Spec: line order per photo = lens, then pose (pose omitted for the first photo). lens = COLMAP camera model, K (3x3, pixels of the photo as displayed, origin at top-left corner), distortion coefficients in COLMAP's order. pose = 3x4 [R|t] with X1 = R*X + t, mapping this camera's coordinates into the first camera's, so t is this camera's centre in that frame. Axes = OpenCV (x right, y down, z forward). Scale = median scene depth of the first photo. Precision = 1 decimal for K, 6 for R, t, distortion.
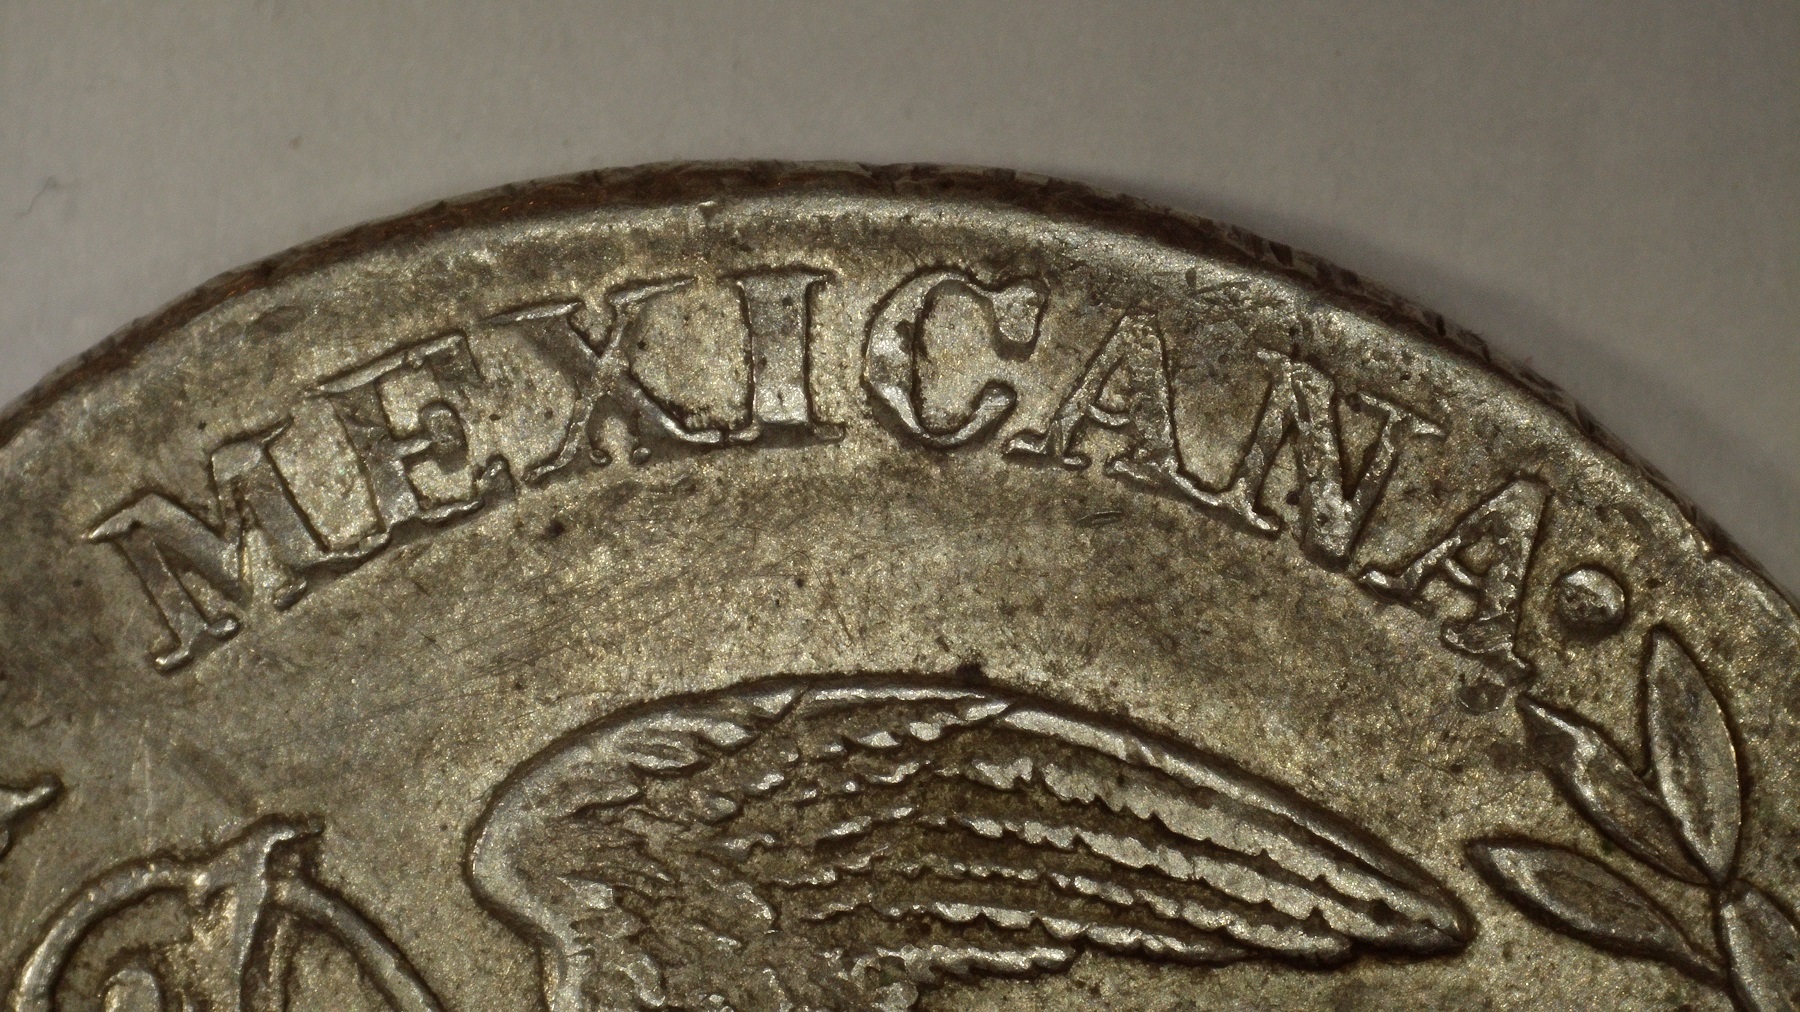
lens RADIAL K [[723.2, 0, 900.0], [0, 723.2, 506.0], [0, 0, 1]] dist [-0.000627, -0.000297]
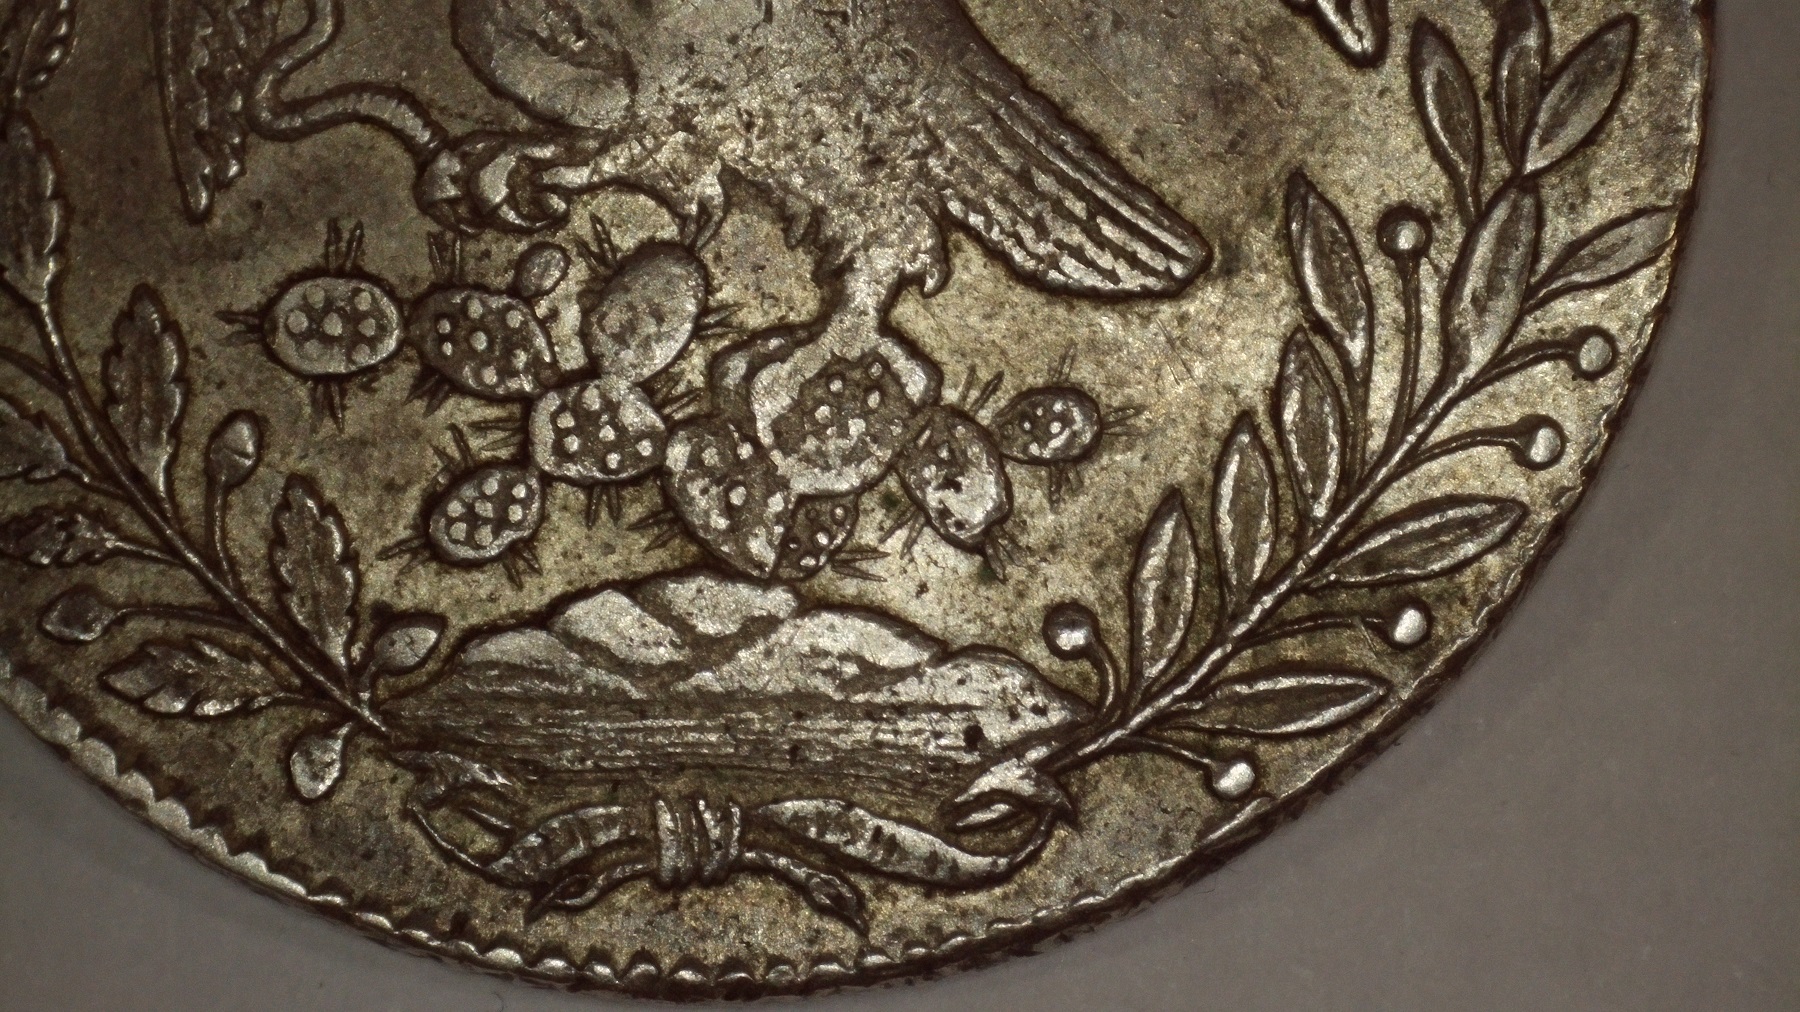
lens RADIAL K [[723.2, 0, 900.0], [0, 723.2, 506.0], [0, 0, 1]] dist [-0.000627, -0.000297]
pose [[0.664384, 0.747384, 0.003132, 0.811016], [-0.747390, 0.664370, 0.004634, 1.815005], [0.001382, -0.005419, 0.999984, -0.380301]]
